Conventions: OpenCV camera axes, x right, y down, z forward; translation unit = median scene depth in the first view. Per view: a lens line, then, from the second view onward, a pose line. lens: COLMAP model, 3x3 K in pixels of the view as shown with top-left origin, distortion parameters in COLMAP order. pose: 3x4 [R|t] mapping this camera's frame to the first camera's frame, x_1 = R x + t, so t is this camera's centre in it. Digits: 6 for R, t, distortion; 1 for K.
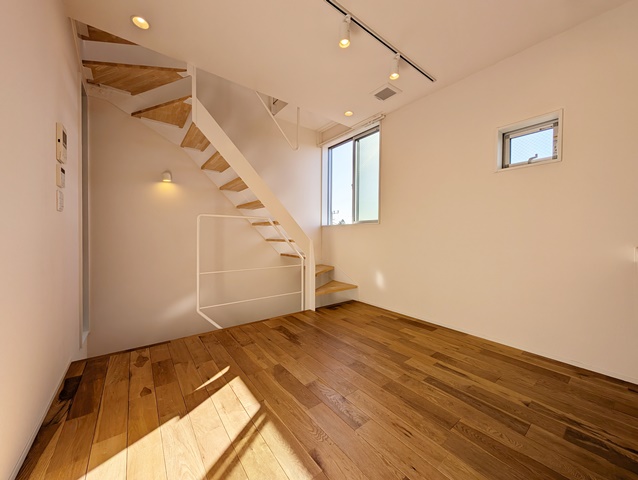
lens RADIAL K [[240.4, 0, 317.6], [0, 240.4, 237.4], [0, 0, 1]] dist [-0.002550, 0.001271]
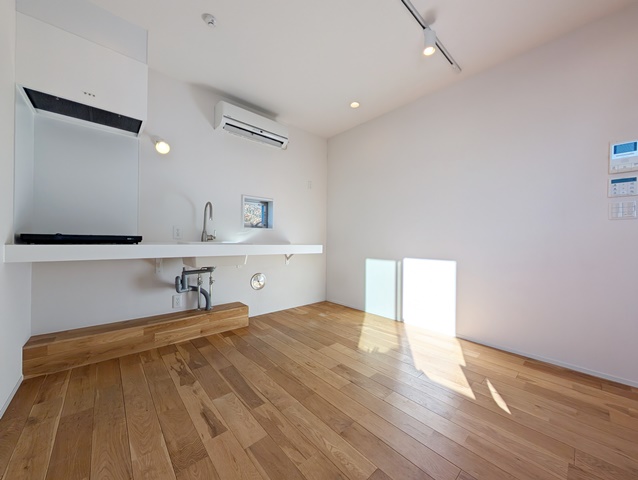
lens RADIAL K [[240.4, 0, 317.2], [0, 240.4, 240.0], [0, 0, 1]] dist [-0.002550, 0.001271]
pose [[-0.997268, -0.019627, -0.071214, 0.263797], [-0.020355, 0.999748, 0.009506, -0.001846], [0.071009, 0.010929, -0.997416, 1.520370]]
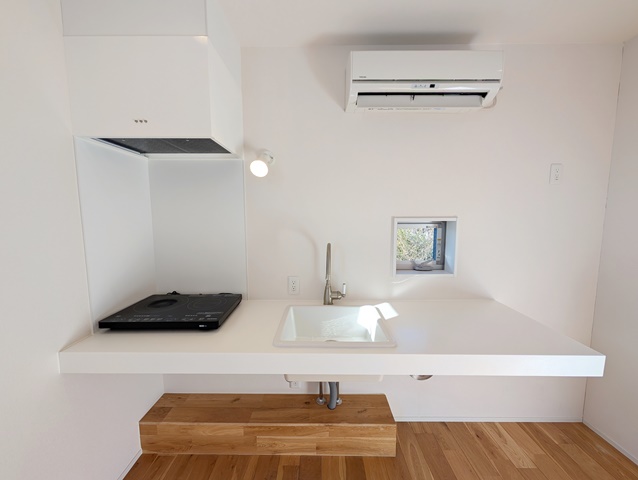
lens RADIAL K [[240.4, 0, 316.4], [0, 240.4, 239.8], [0, 0, 1]] dist [-0.002550, 0.001271]
pose [[-0.787215, -0.066645, 0.613067, 0.318473], [0.004097, 0.993556, 0.113267, -0.266304], [-0.616665, 0.091677, -0.781869, 0.849185]]
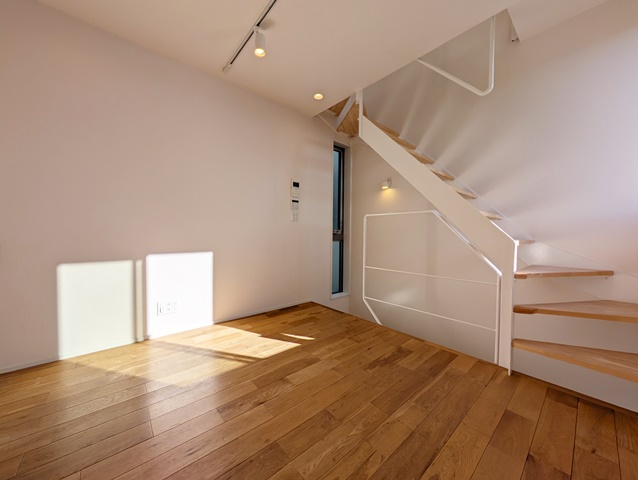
lens RADIAL K [[240.4, 0, 315.2], [0, 240.4, 238.5], [0, 0, 1]] dist [-0.002550, 0.001271]
pose [[0.054155, 0.013326, -0.998444, 0.759970], [-0.018178, 0.999758, 0.012358, 0.006455], [0.998367, 0.017480, 0.054384, 0.829126]]
